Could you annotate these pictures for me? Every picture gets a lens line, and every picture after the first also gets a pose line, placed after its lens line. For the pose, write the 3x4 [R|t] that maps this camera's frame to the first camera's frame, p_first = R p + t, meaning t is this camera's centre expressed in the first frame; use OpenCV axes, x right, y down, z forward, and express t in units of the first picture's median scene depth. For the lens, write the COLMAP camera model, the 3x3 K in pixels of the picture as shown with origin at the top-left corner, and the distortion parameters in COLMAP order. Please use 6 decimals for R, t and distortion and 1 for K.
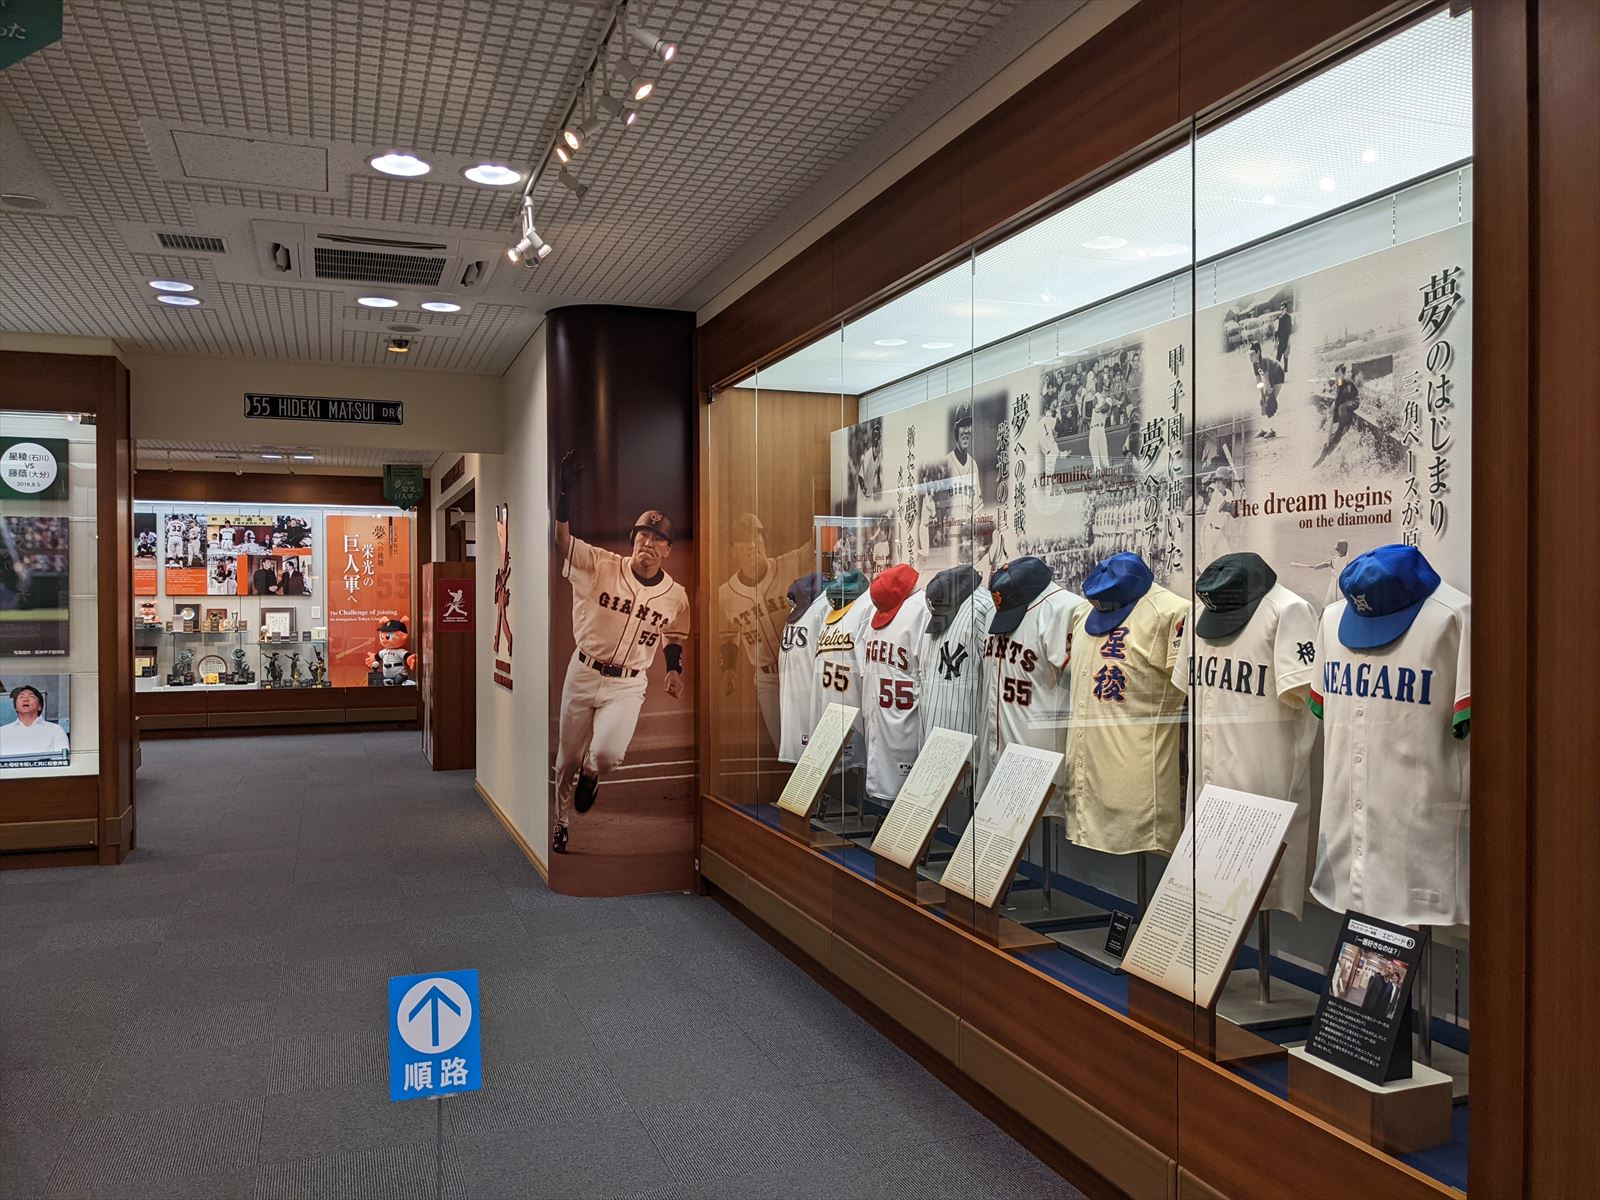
lens RADIAL K [[1264.7, 0, 802.6], [0, 1264.7, 601.7], [0, 0, 1]] dist [0.007901, 0.001278]
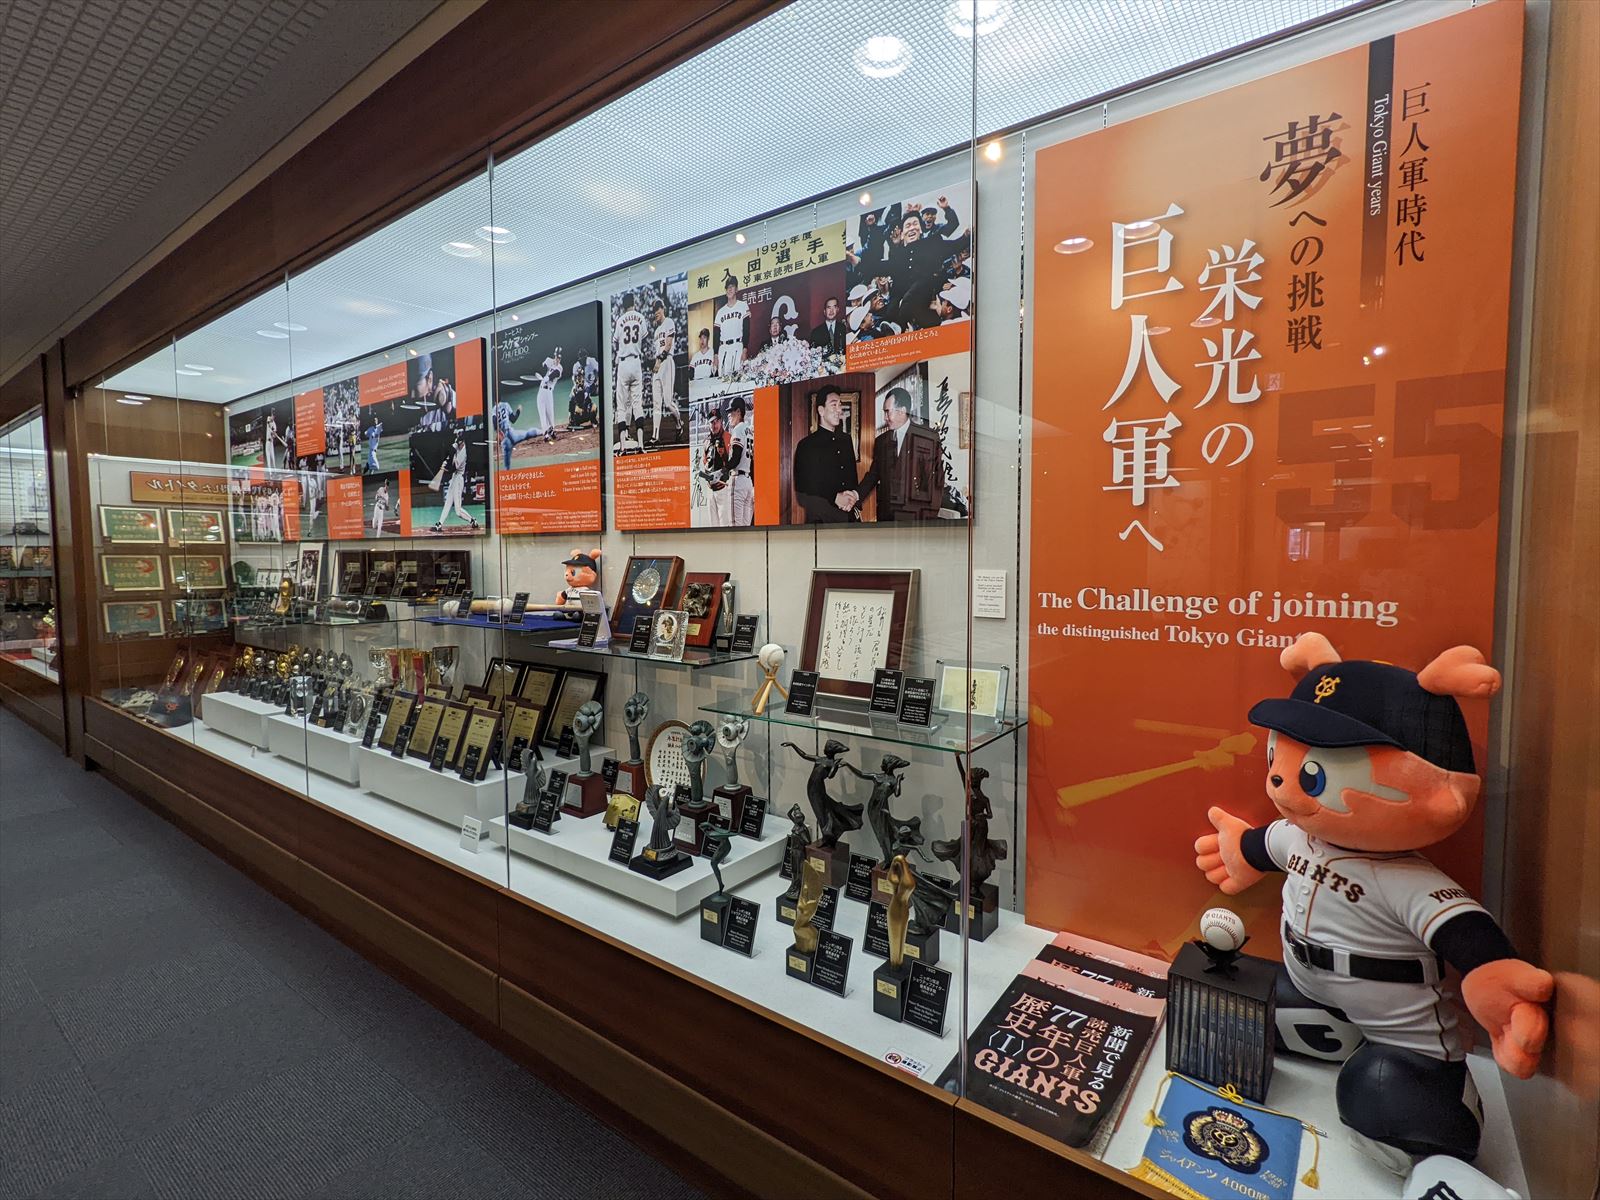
lens RADIAL K [[763.1, 0, 805.5], [0, 763.1, 603.3], [0, 0, 1]] dist [-0.001770, -0.000229]
pose [[0.541272, 0.053284, -0.839158, -0.286901], [-0.002028, 0.998070, 0.062066, 0.001339], [0.840845, -0.031893, 0.540336, 0.906070]]
